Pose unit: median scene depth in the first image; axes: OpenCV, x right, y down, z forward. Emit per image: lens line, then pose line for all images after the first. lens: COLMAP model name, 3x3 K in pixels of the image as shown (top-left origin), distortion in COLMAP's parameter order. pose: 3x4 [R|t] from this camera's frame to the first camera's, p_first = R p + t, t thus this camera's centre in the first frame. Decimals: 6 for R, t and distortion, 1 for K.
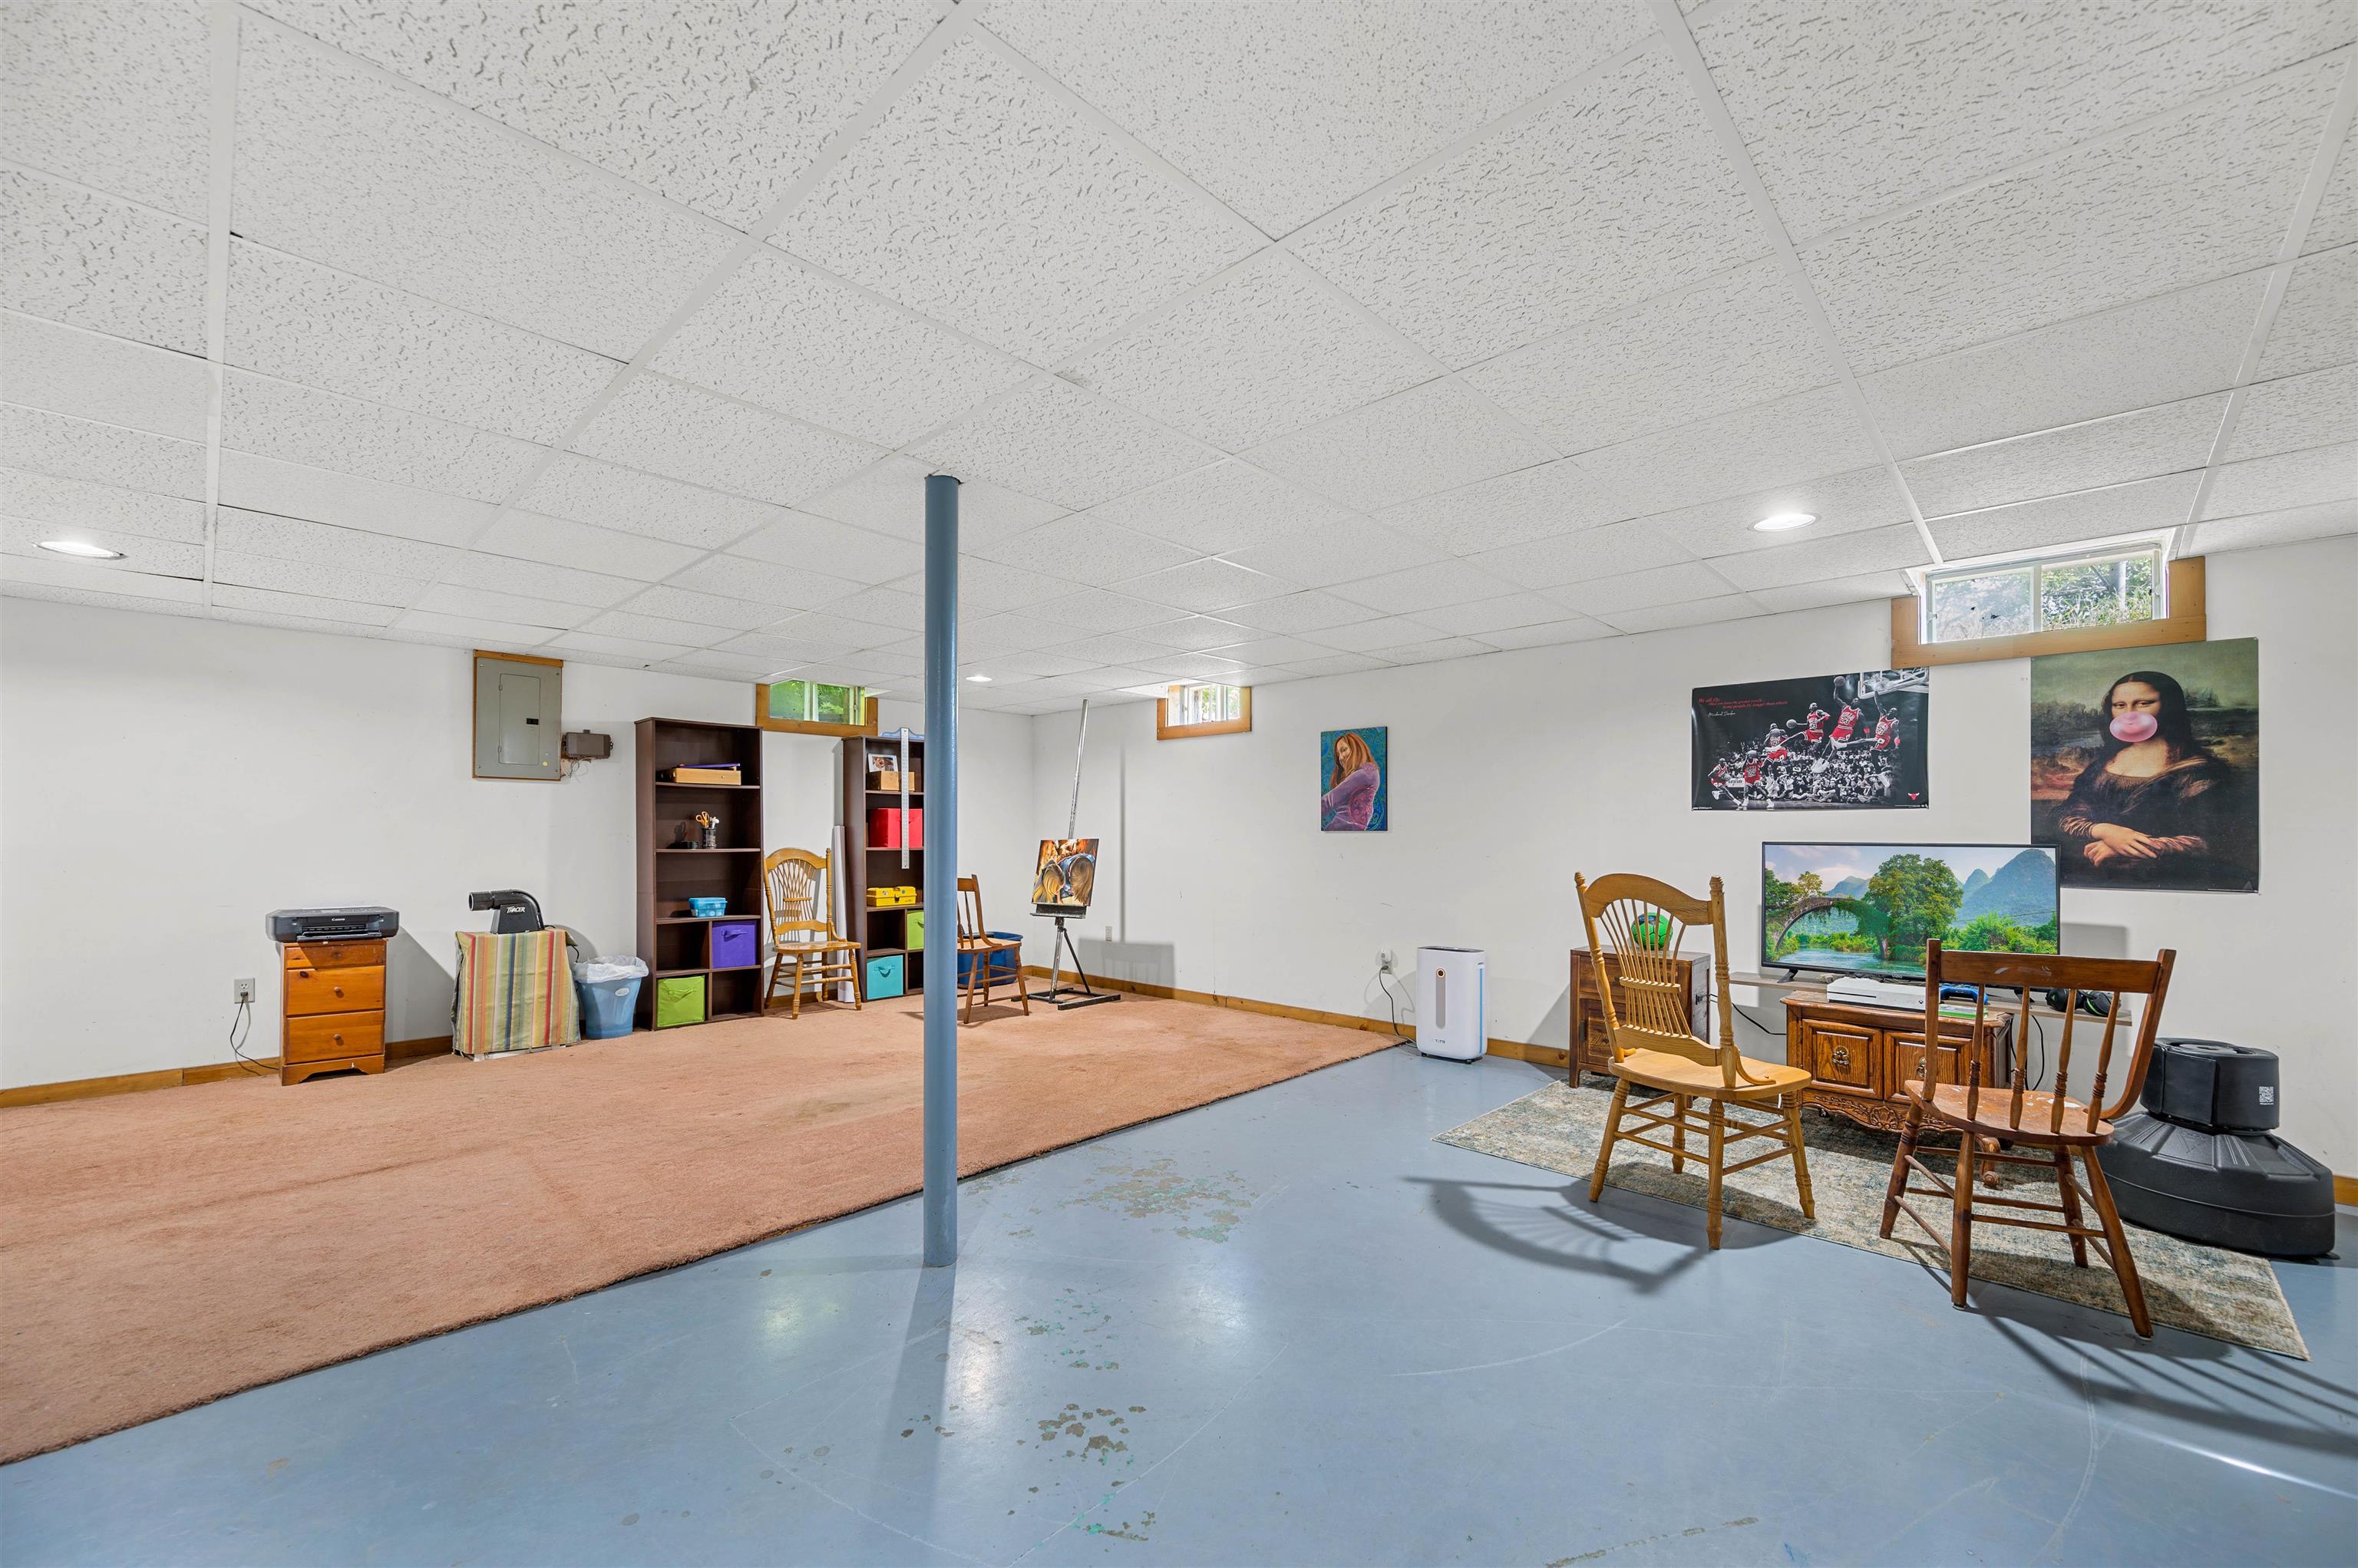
lens RADIAL K [[932.1, 0, 1174.2], [0, 932.1, 834.4], [0, 0, 1]] dist [-0.001489, -0.000457]
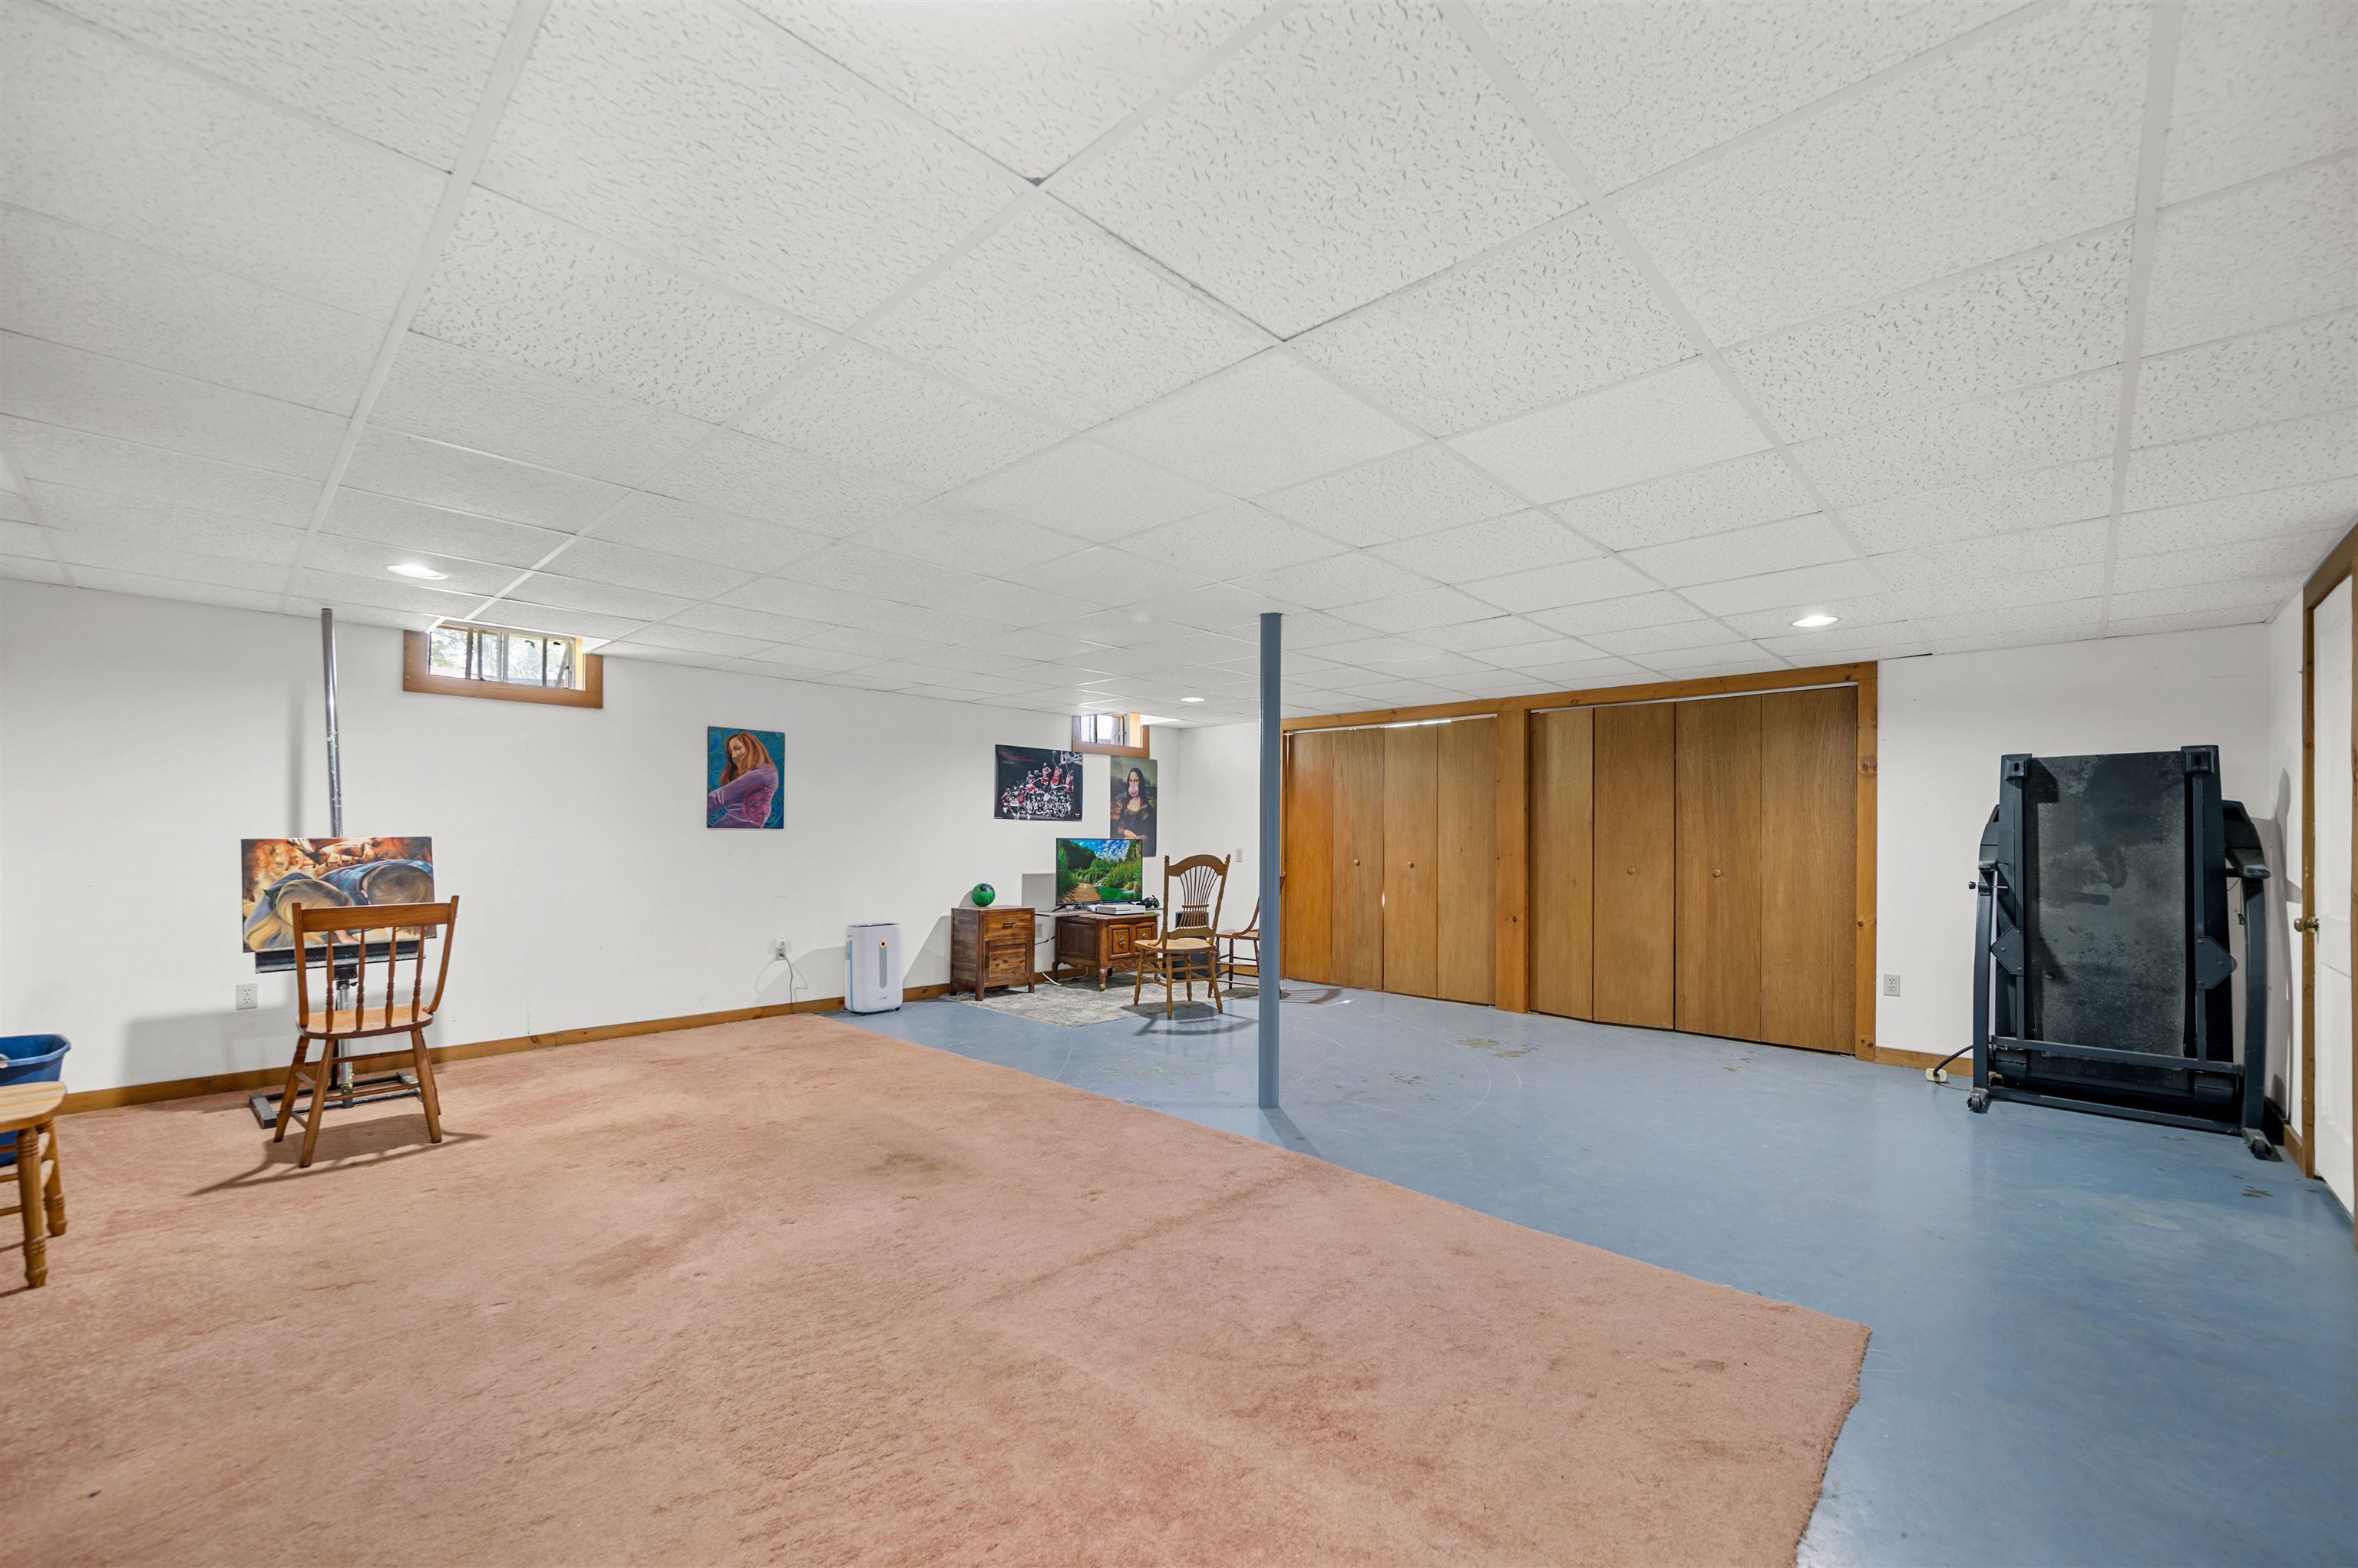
lens RADIAL K [[932.1, 0, 1168.7], [0, 932.1, 831.8], [0, 0, 1]] dist [-0.001489, -0.000457]
pose [[0.012108, 0.002273, 0.999924, -1.108386], [-0.007781, 0.999967, -0.002179, -0.002006], [-0.999896, -0.007754, 0.012125, 0.696432]]
